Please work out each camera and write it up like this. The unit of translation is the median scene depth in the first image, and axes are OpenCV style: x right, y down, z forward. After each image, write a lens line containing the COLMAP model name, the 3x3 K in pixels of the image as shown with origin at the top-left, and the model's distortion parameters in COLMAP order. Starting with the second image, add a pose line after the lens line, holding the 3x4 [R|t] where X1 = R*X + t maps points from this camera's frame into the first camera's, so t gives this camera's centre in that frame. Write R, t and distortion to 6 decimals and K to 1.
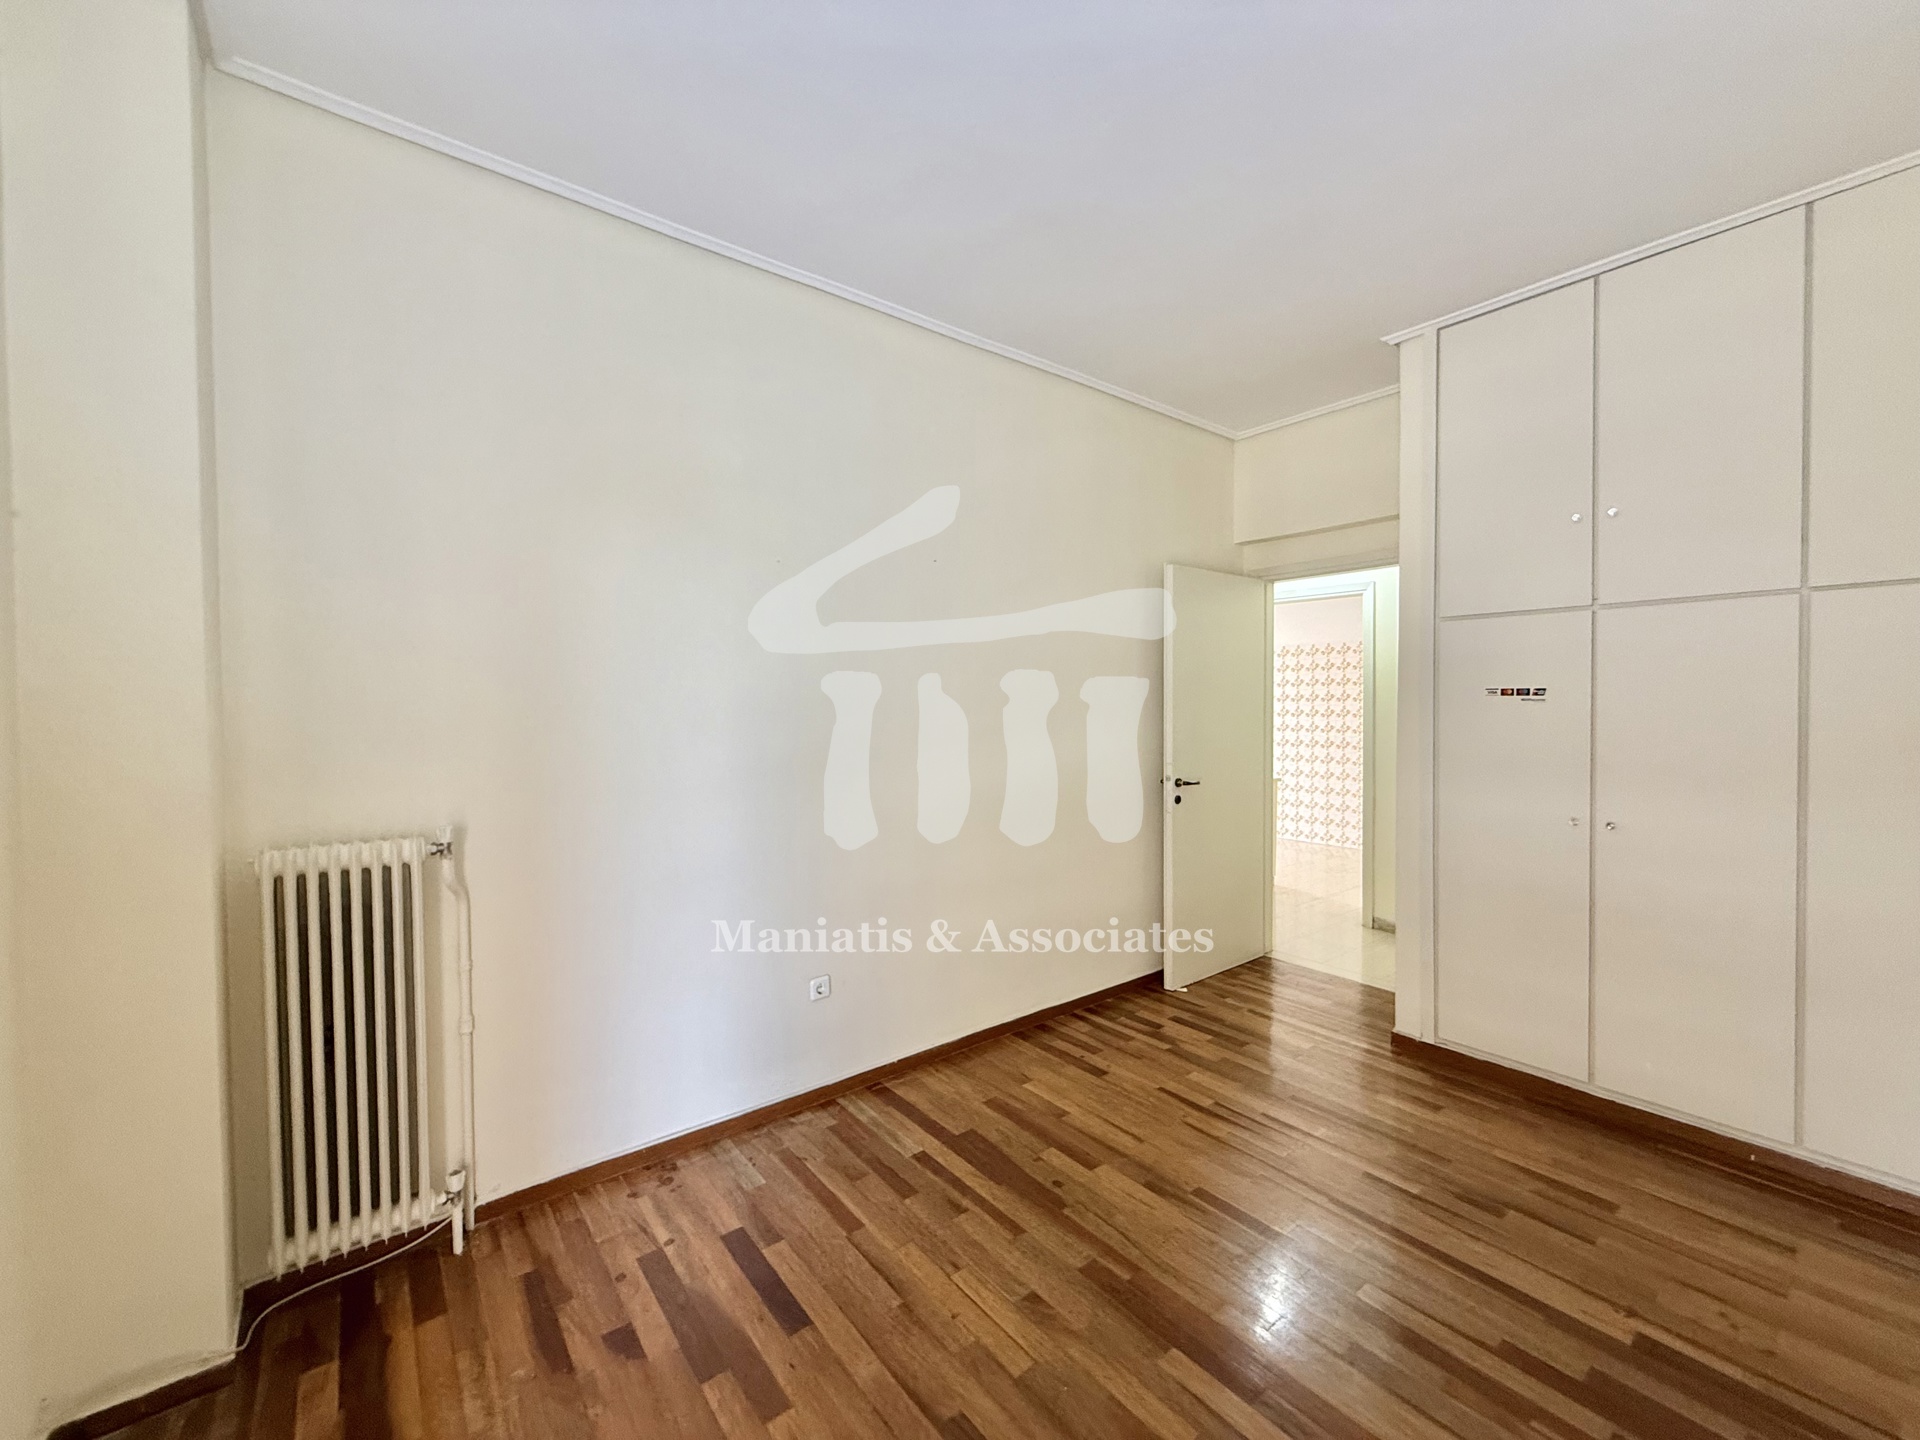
lens RADIAL K [[764.2, 0, 953.9], [0, 764.2, 717.0], [0, 0, 1]] dist [-0.002987, 0.000805]
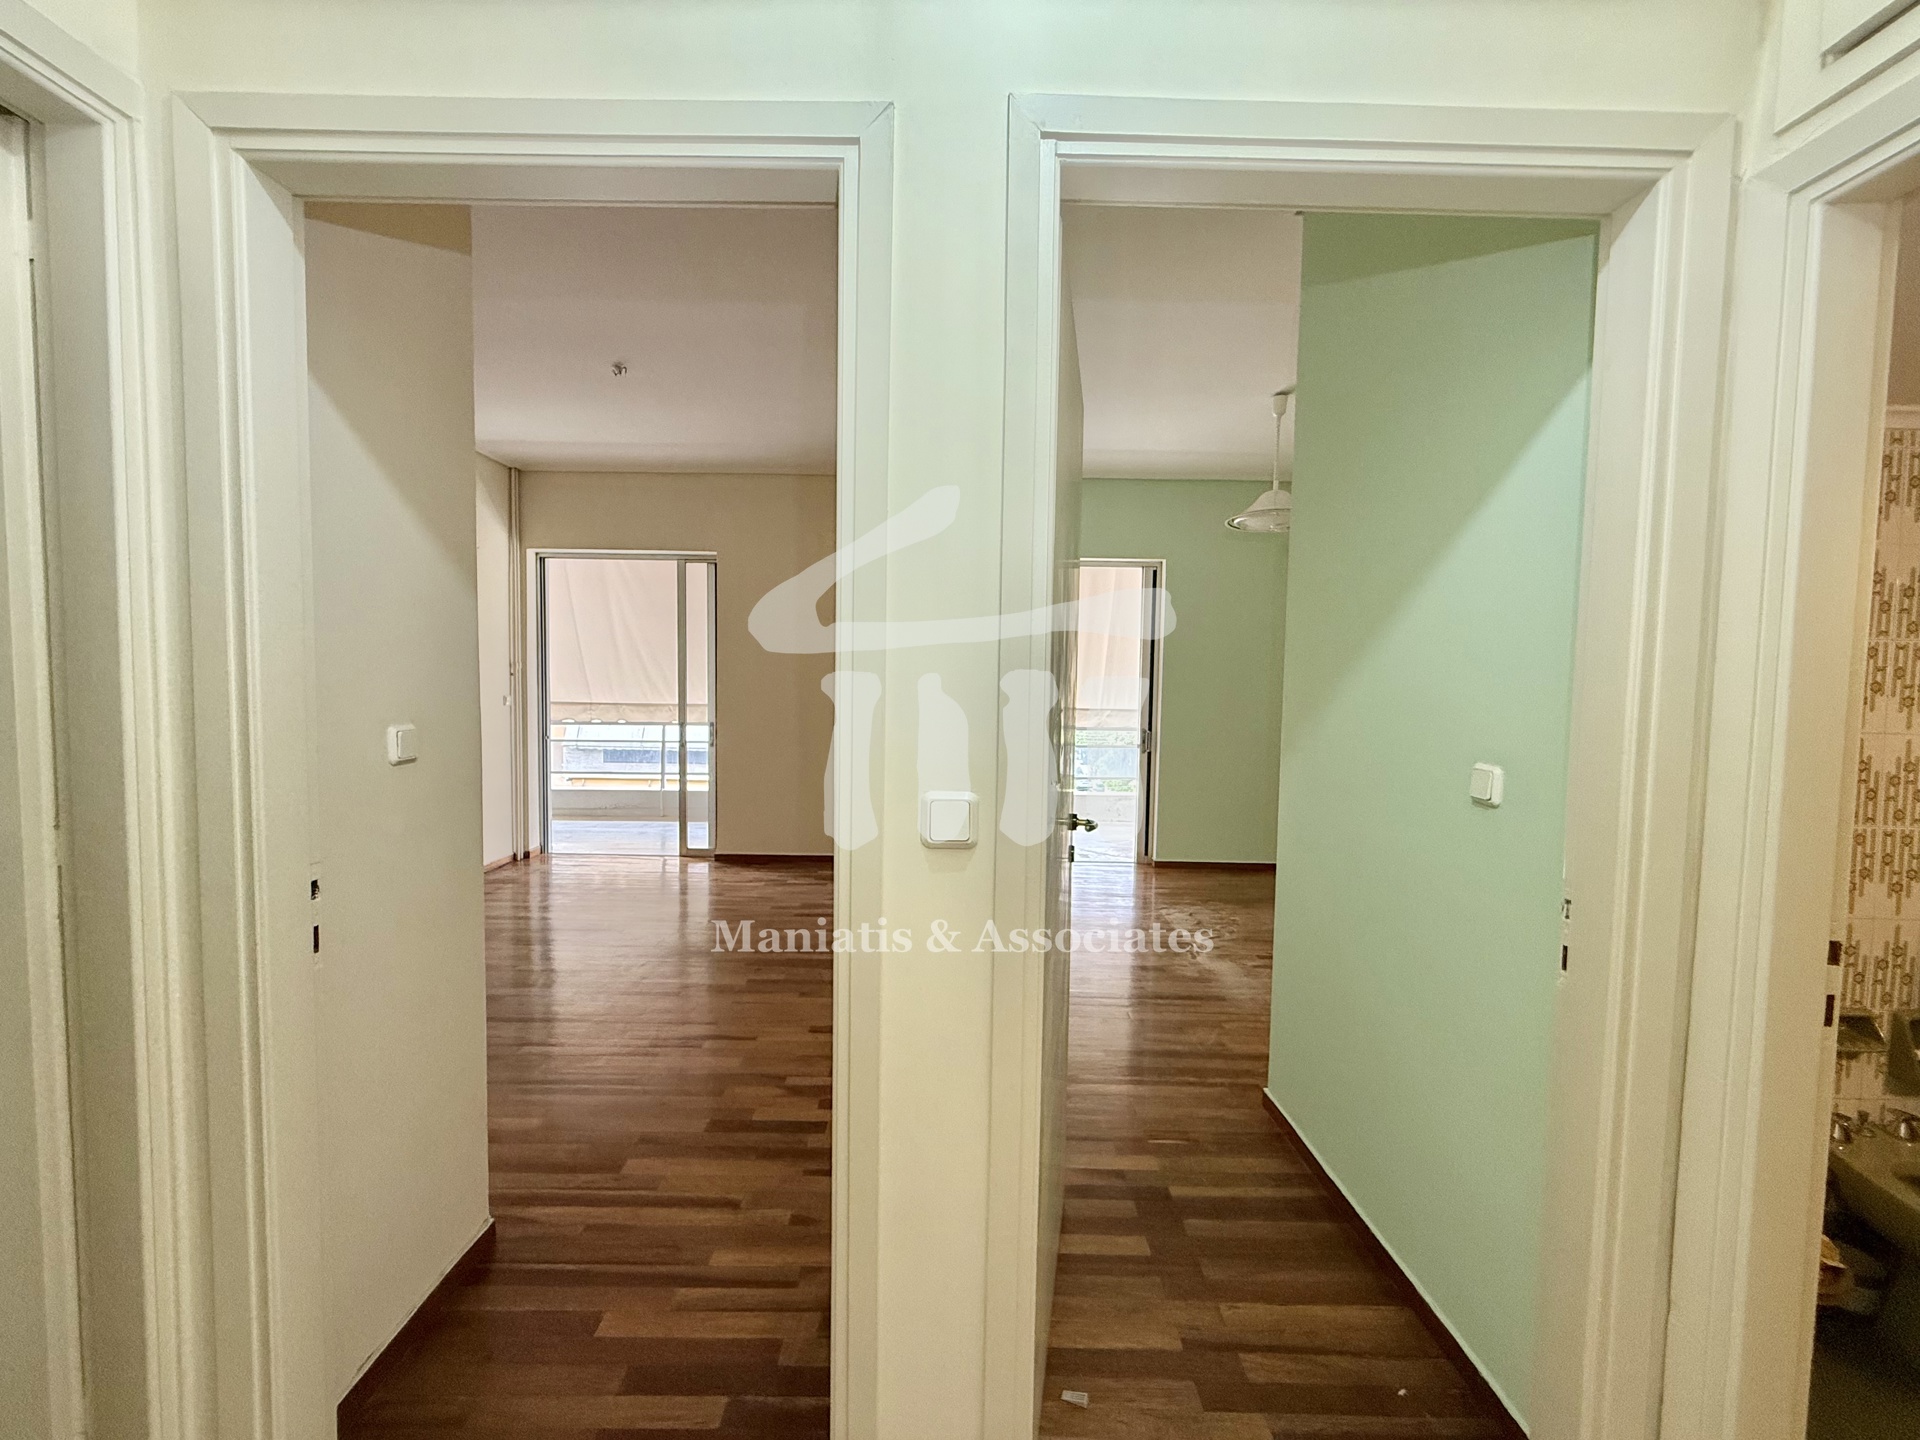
lens RADIAL K [[764.2, 0, 954.1], [0, 764.2, 715.1], [0, 0, 1]] dist [-0.002987, 0.000805]
pose [[-0.612684, 0.042044, -0.789209, 1.051860], [-0.026436, 0.996935, 0.073634, -0.046639], [0.789886, 0.065978, -0.609695, 2.106866]]
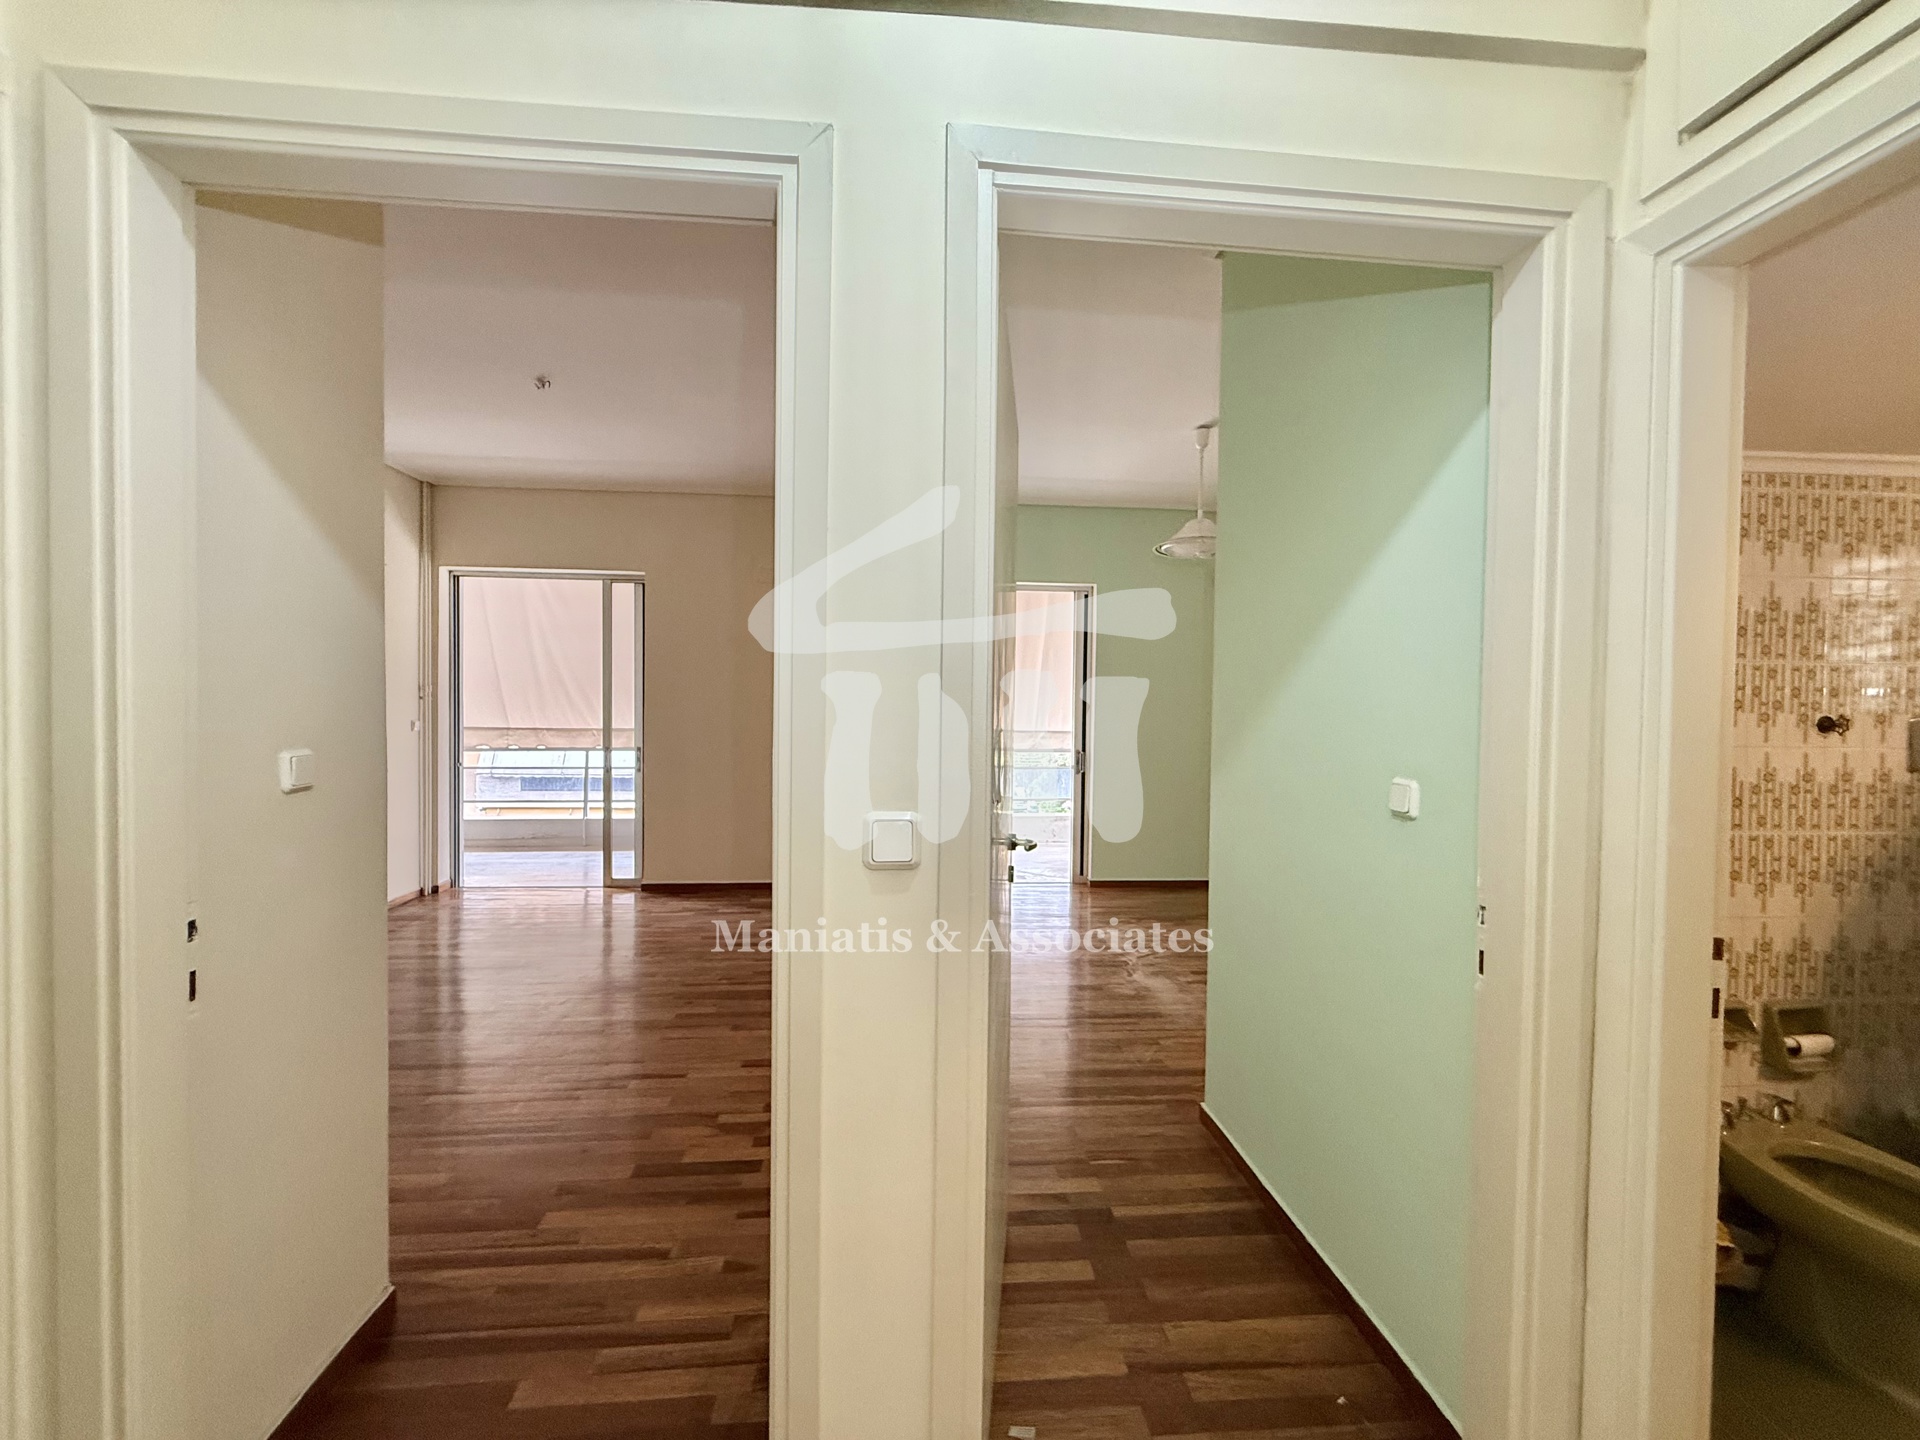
lens RADIAL K [[764.2, 0, 954.5], [0, 764.2, 715.5], [0, 0, 1]] dist [-0.002987, 0.000805]
pose [[-0.542545, 0.020987, -0.839765, 1.051293], [-0.025559, 0.998813, 0.041475, -0.043980], [0.839638, 0.043965, -0.541364, 2.102053]]
